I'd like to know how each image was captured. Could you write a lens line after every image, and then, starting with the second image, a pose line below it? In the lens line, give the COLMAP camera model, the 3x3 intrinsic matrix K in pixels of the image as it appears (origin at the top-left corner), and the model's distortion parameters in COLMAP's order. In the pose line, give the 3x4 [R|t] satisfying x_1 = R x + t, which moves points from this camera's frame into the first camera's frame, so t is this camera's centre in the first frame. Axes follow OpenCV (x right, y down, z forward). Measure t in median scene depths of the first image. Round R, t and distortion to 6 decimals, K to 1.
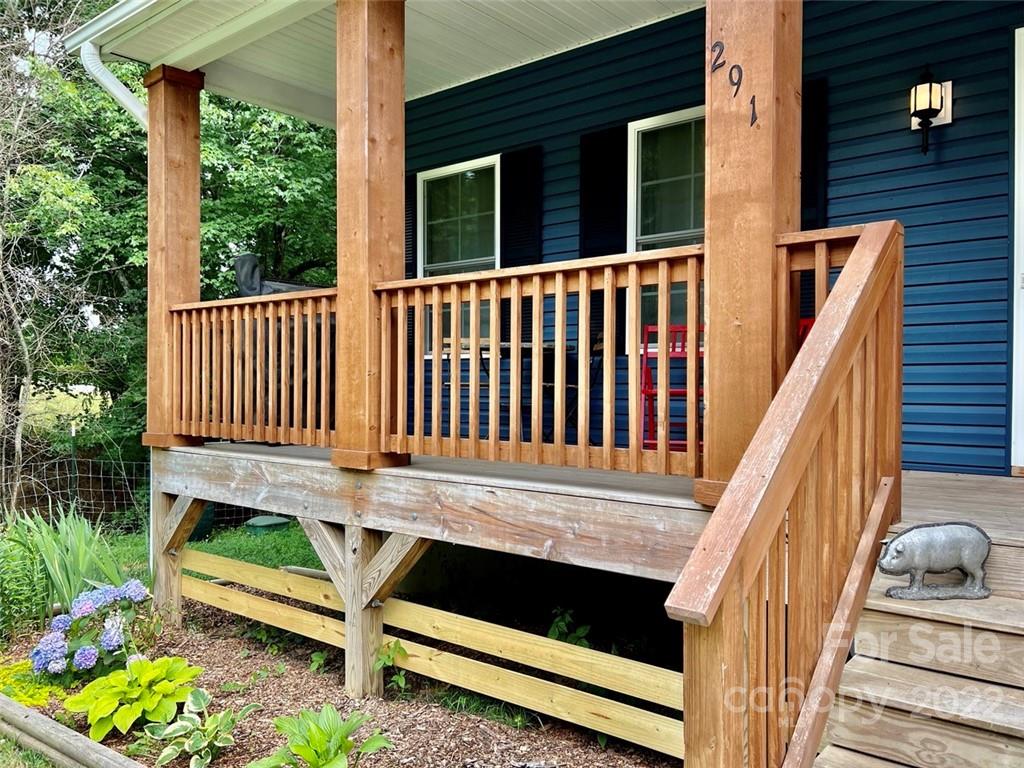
lens RADIAL K [[794.9, 0, 512.7], [0, 794.9, 383.9], [0, 0, 1]] dist [0.025637, -0.008346]
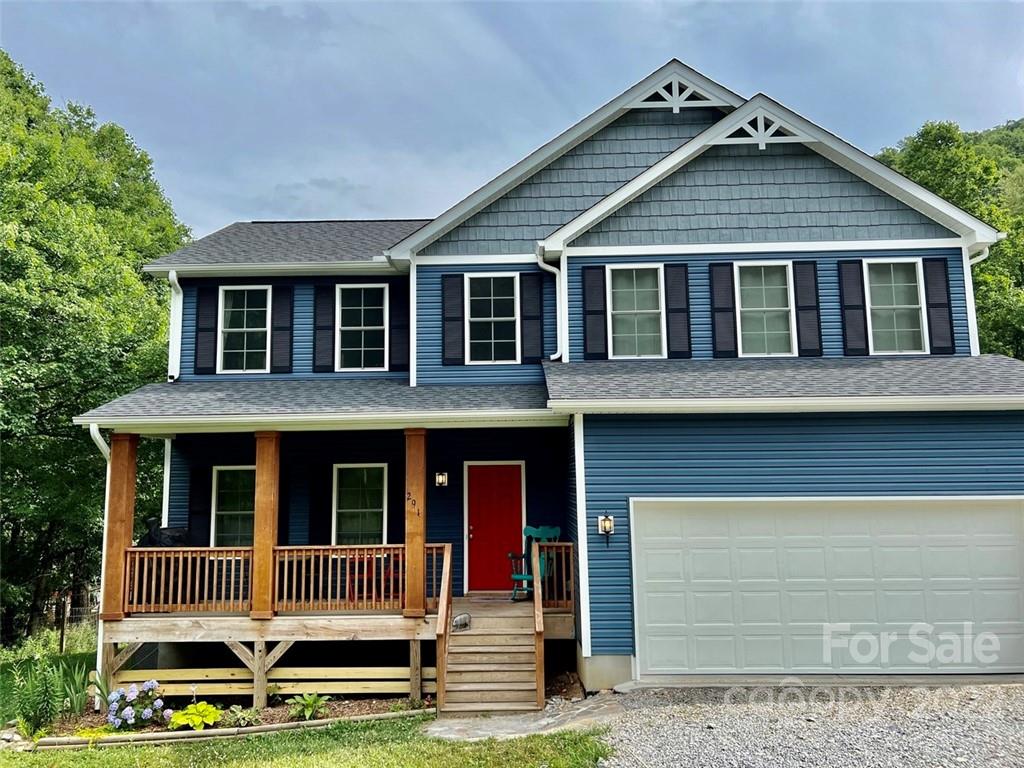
lens RADIAL K [[794.9, 0, 510.4], [0, 794.9, 384.1], [0, 0, 1]] dist [0.025637, -0.008346]
pose [[0.766751, 0.078121, 0.637174, -1.347868], [0.009489, 0.991080, -0.132930, -0.311584], [-0.641875, 0.107970, 0.759170, -1.660835]]
